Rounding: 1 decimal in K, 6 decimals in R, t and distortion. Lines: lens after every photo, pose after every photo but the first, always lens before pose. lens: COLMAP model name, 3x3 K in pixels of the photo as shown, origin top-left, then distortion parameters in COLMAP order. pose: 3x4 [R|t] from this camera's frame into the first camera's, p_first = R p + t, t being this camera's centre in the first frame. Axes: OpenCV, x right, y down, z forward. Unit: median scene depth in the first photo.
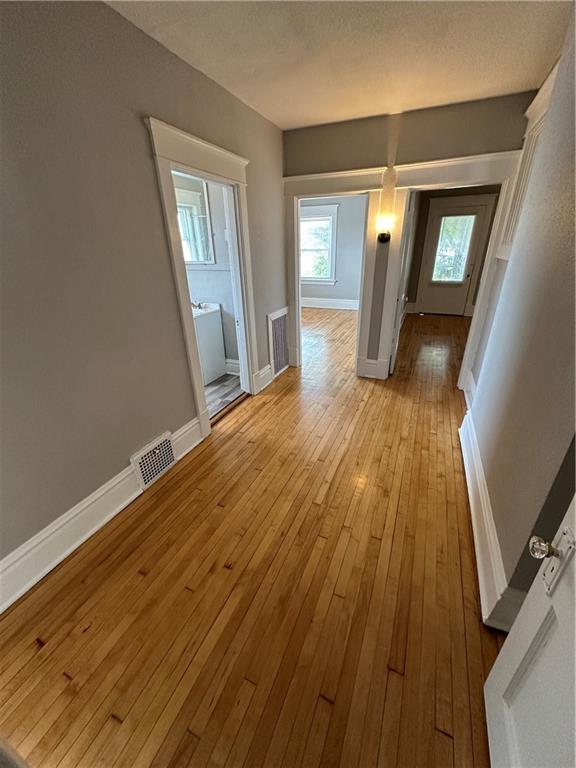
lens RADIAL K [[306.1, 0, 288.0], [0, 306.1, 384.0], [0, 0, 1]] dist [-0.002914, 0.000508]
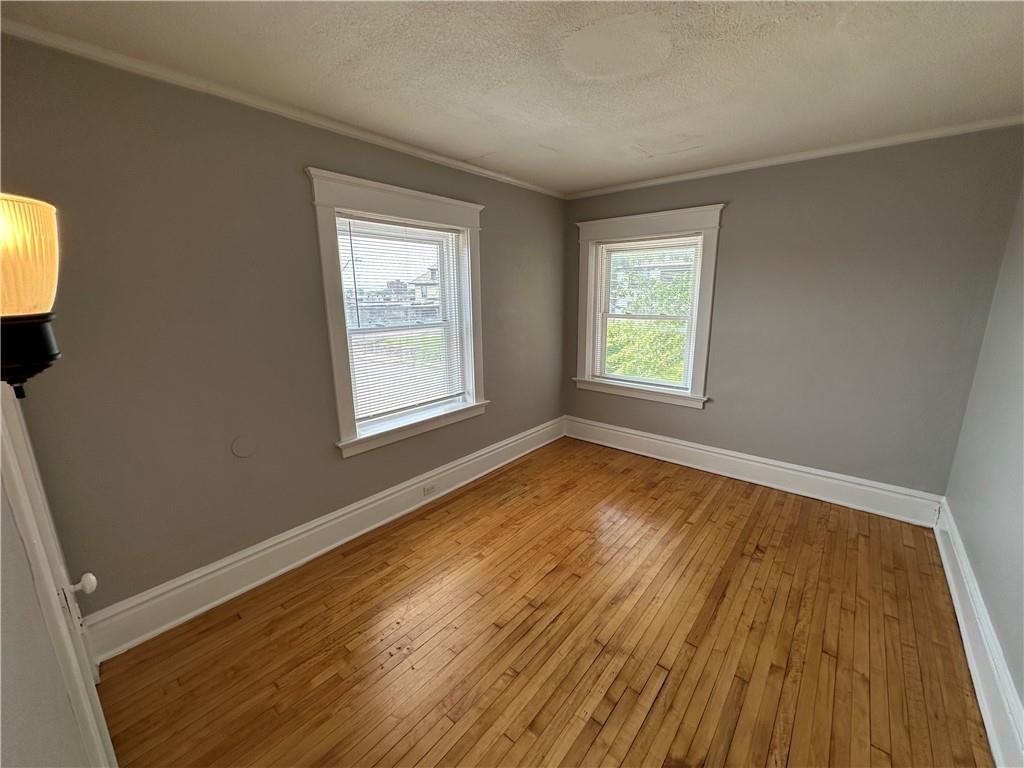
lens RADIAL K [[408.2, 0, 512.4], [0, 408.2, 383.3], [0, 0, 1]] dist [-0.002914, 0.000508]
pose [[0.959284, 0.070409, -0.273526, 0.184232], [-0.125142, 0.974139, -0.188130, -0.660882], [0.253207, 0.214700, 0.943287, 1.348902]]
